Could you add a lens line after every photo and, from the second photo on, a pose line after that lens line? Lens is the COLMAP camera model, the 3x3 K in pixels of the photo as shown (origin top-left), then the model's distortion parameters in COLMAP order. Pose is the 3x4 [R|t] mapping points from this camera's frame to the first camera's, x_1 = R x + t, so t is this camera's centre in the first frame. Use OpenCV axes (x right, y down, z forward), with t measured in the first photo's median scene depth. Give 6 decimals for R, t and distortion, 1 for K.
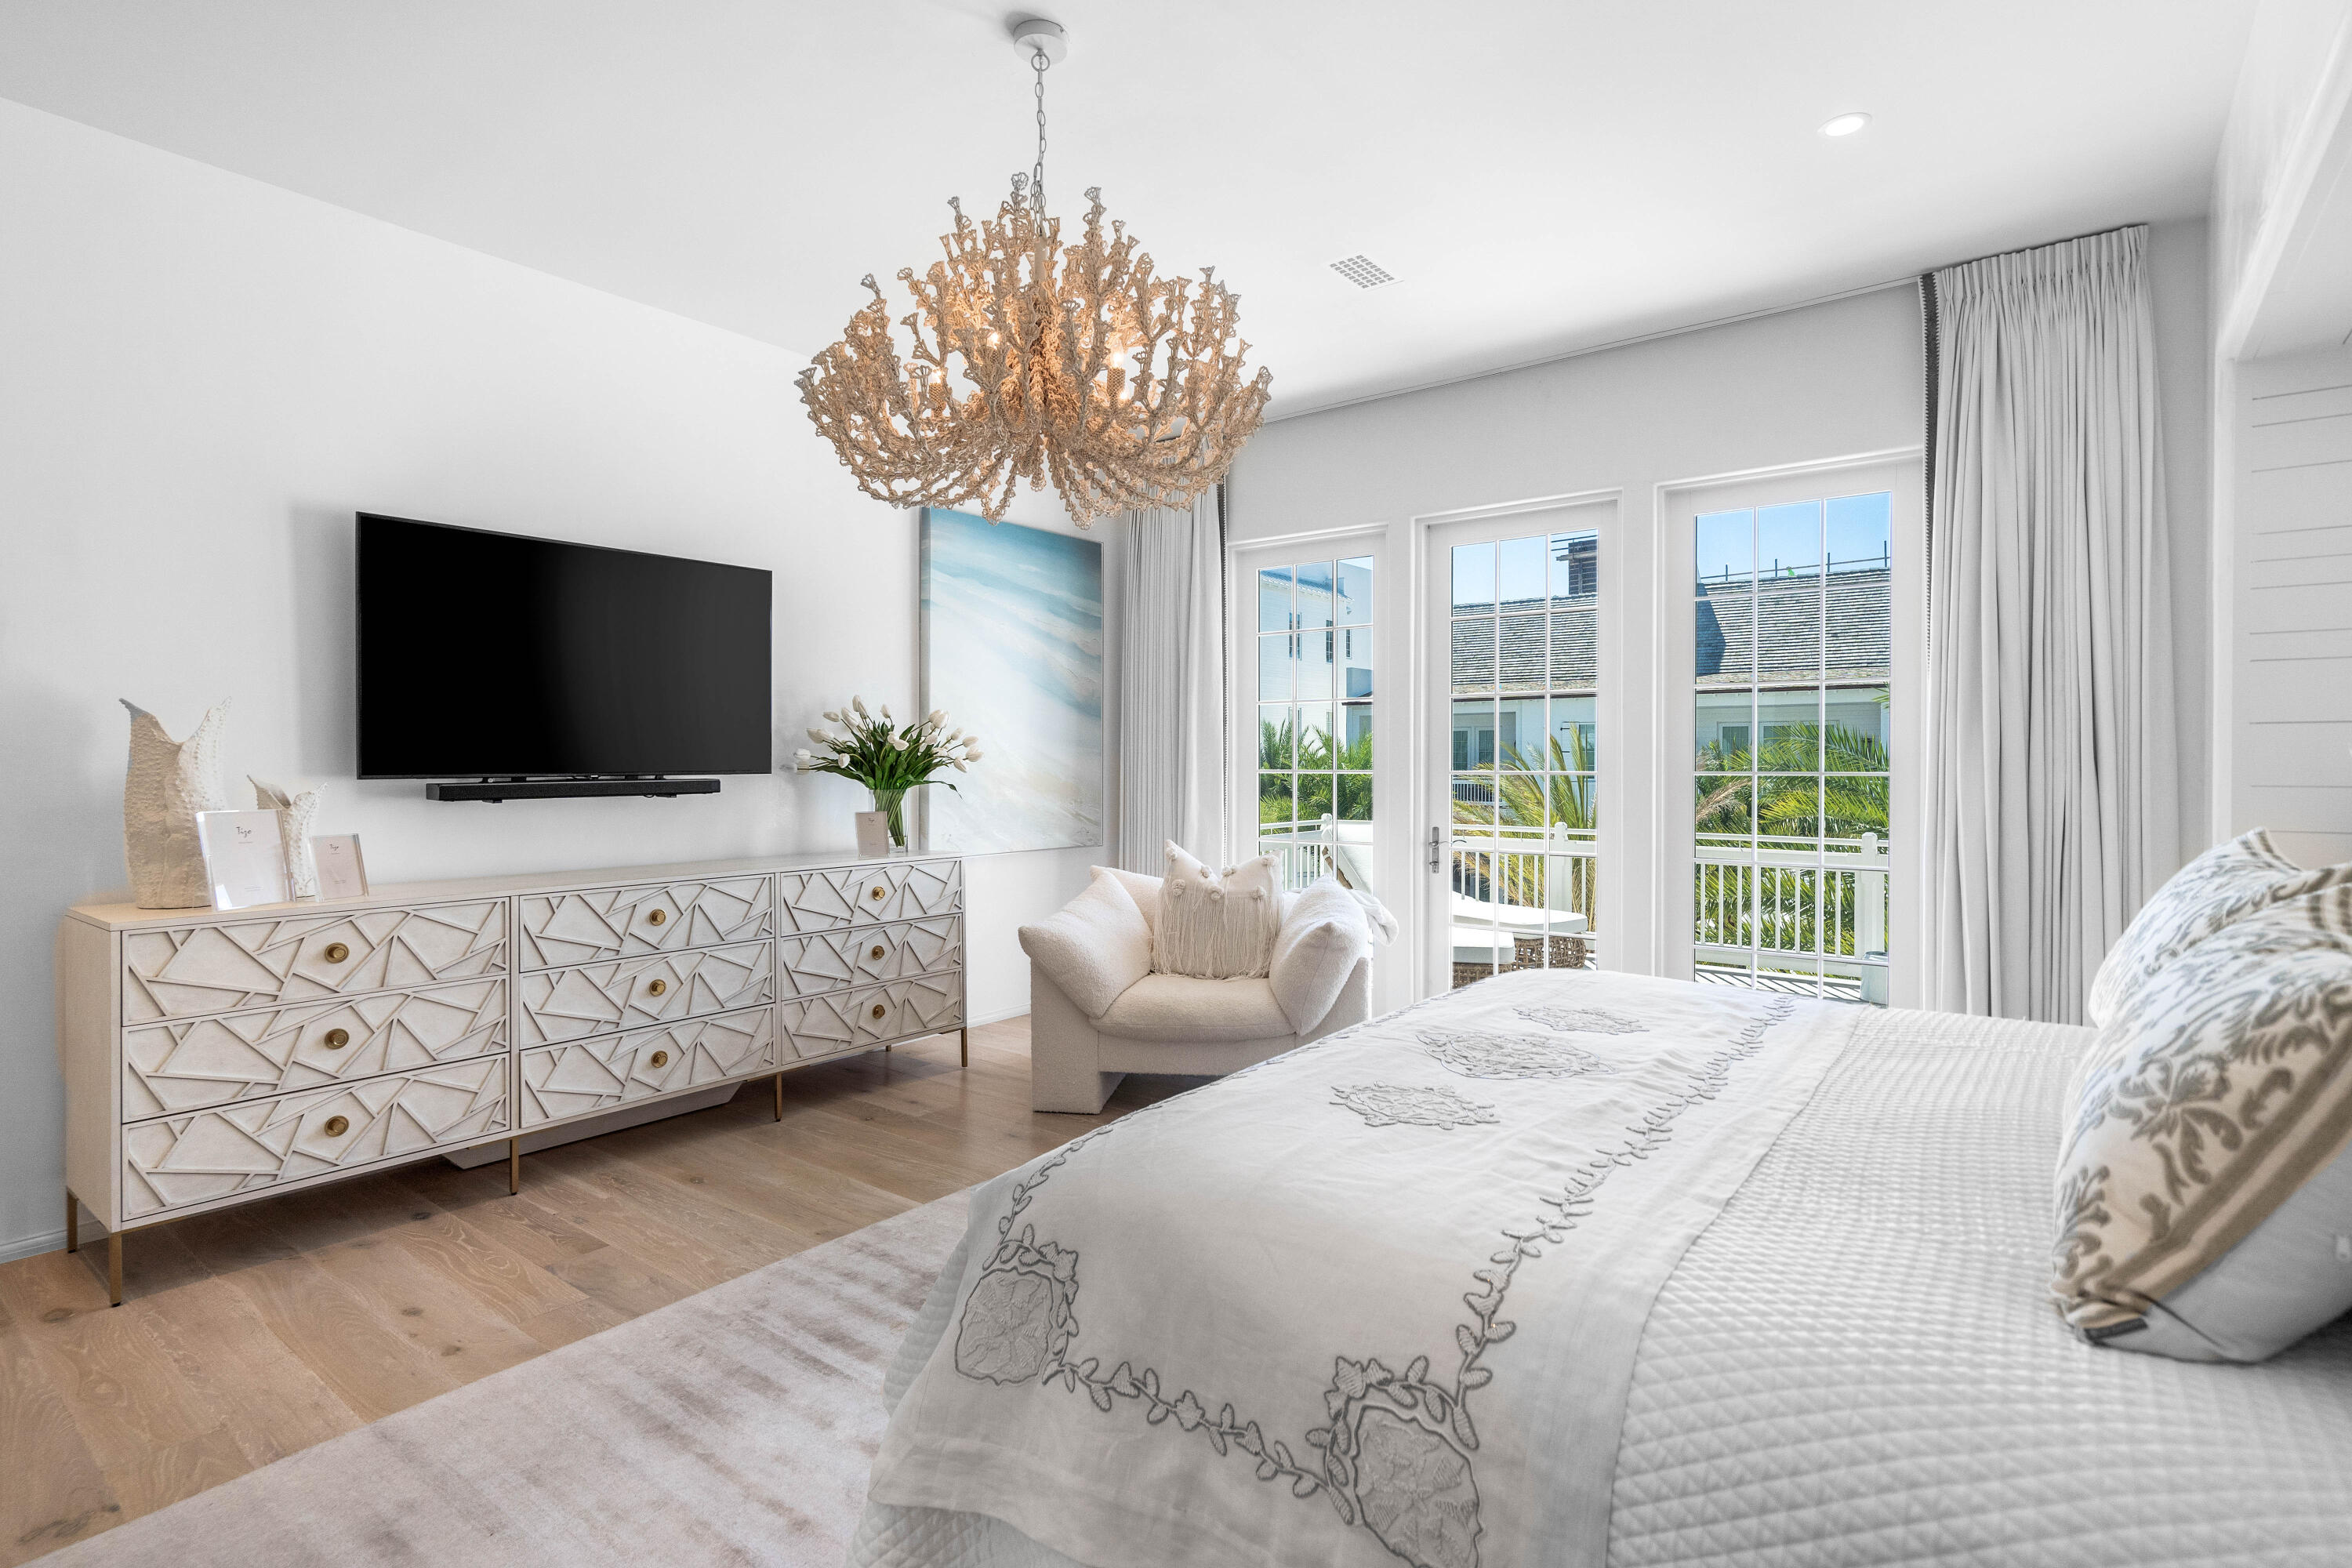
lens RADIAL K [[1180.6, 0, 1176.0], [0, 1180.6, 784.0], [0, 0, 1]] dist [0.002756, 0.000945]
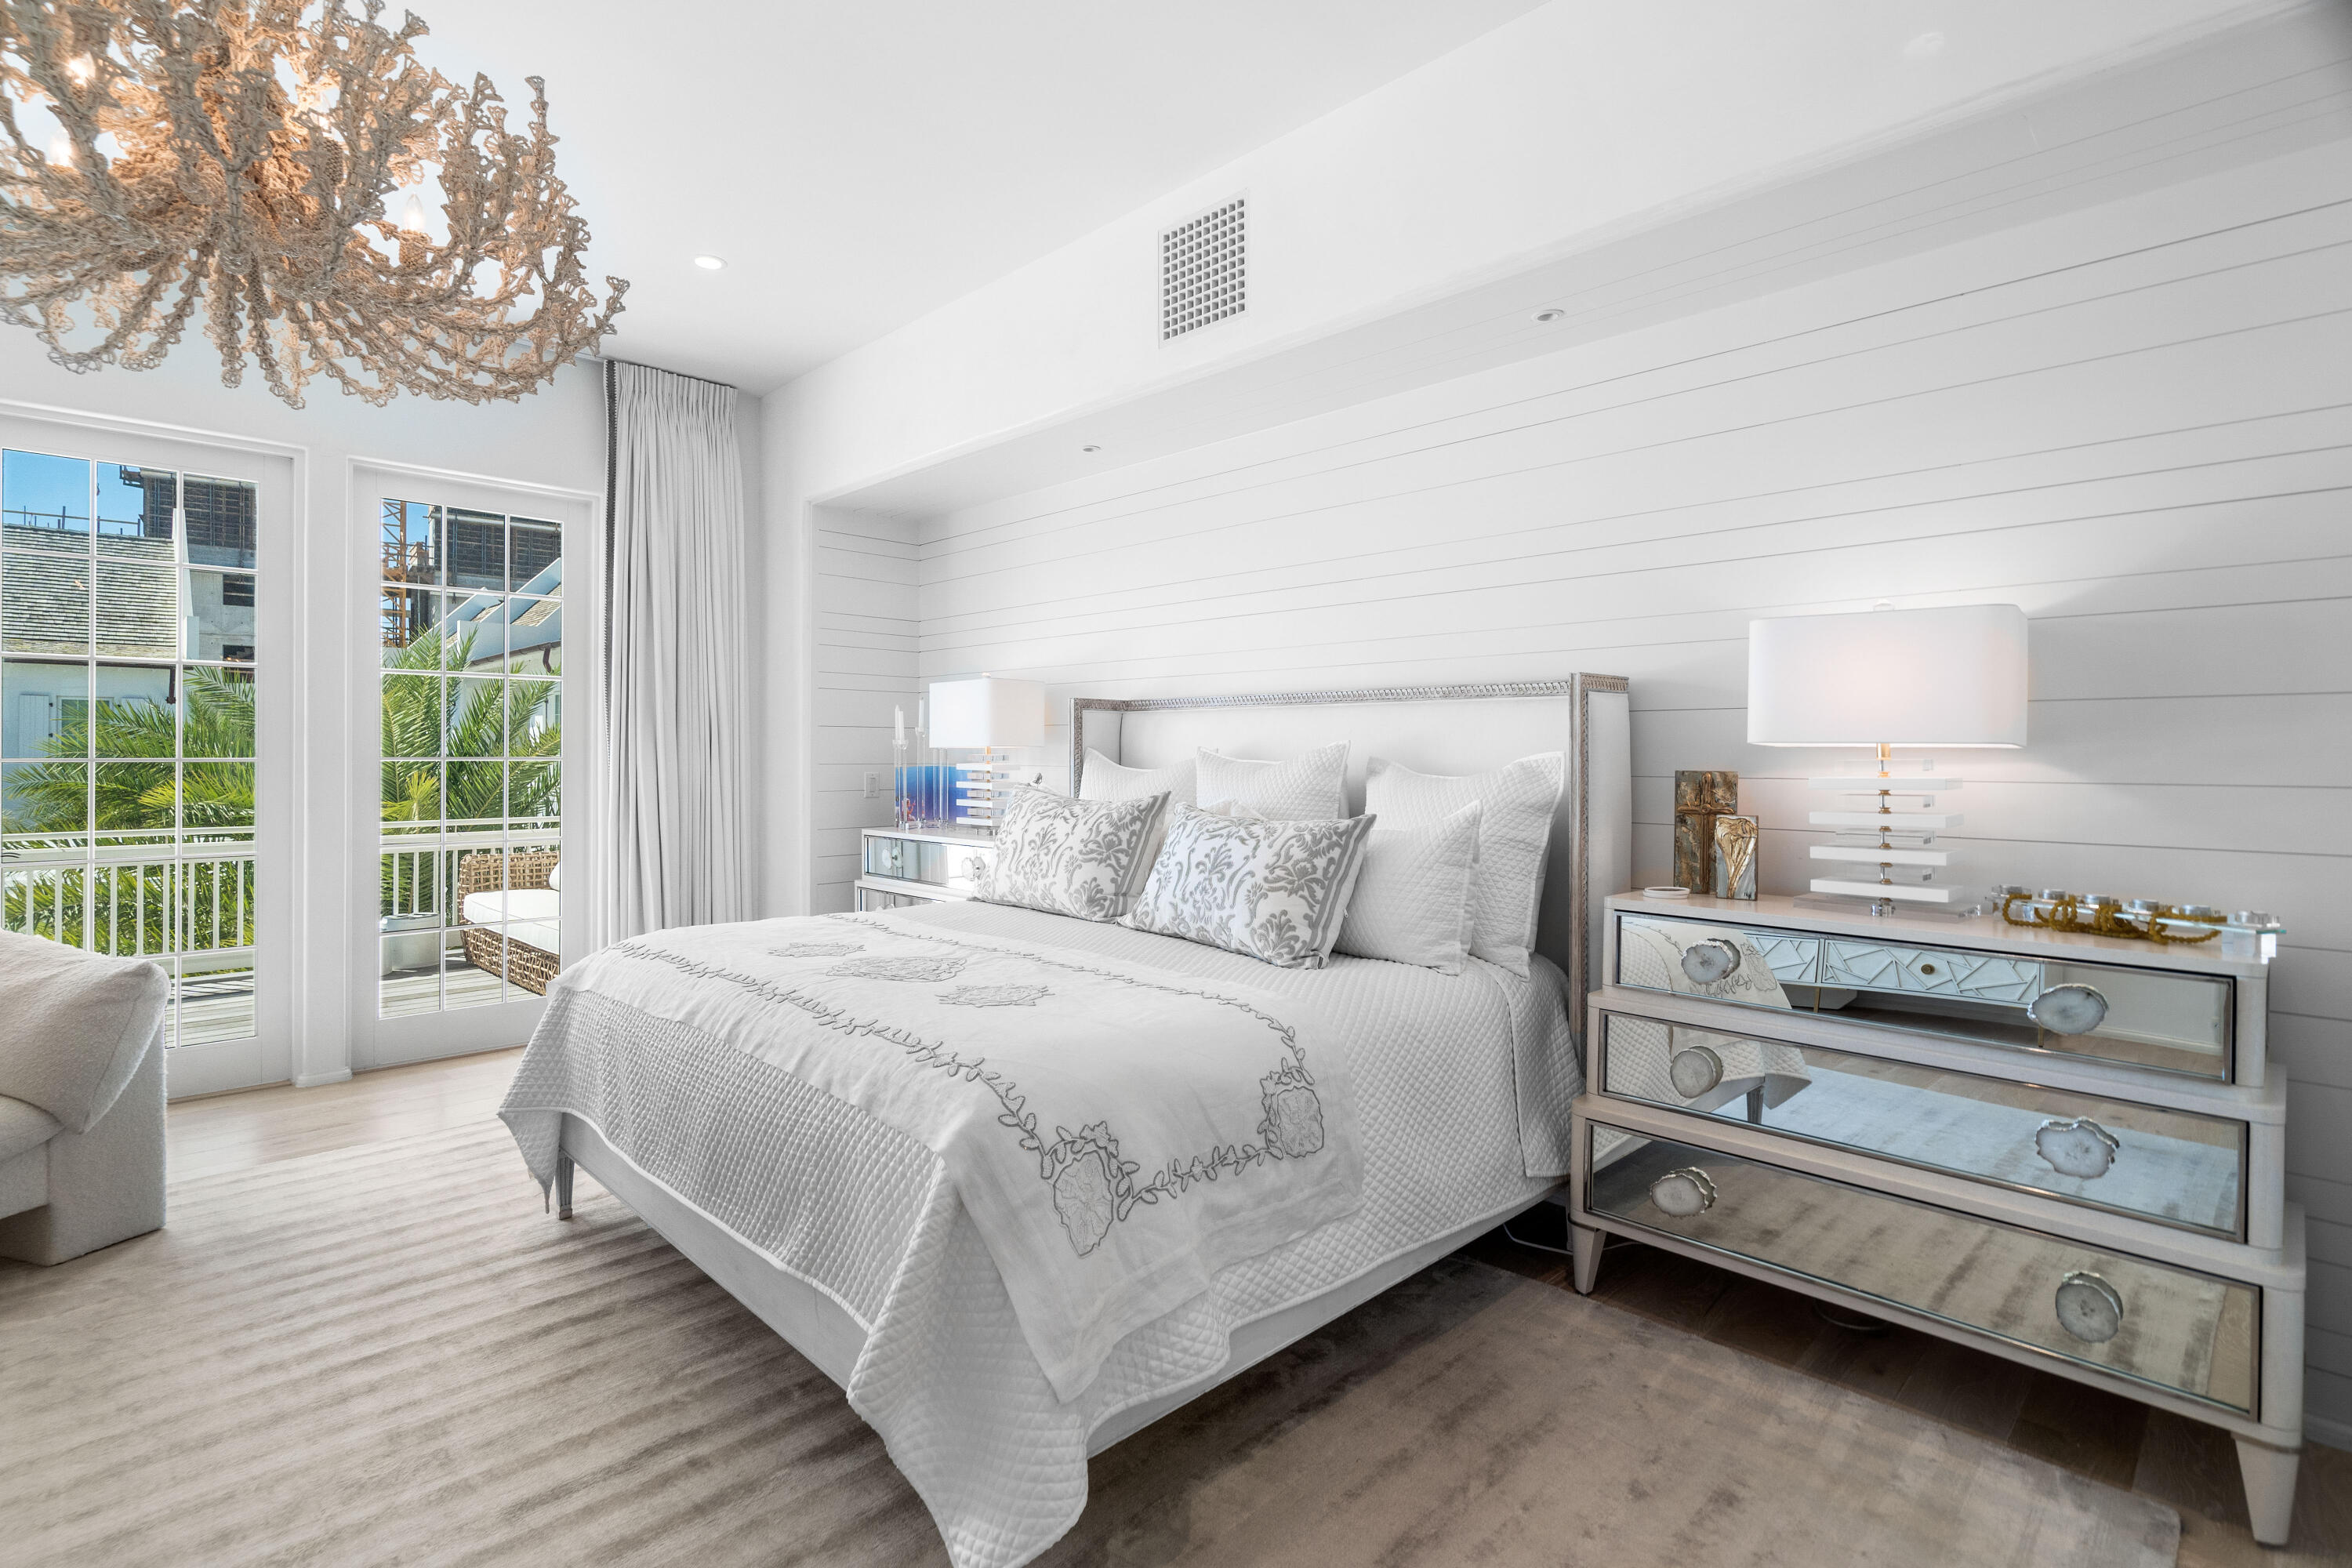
lens RADIAL K [[1109.8, 0, 1154.3], [0, 1109.8, 771.6], [0, 0, 1]] dist [-0.003865, 0.000005]
pose [[0.139603, -0.020937, 0.989986, -1.033853], [0.017789, 0.999668, 0.018634, -0.013782], [-0.990048, 0.015009, 0.139930, 0.609762]]
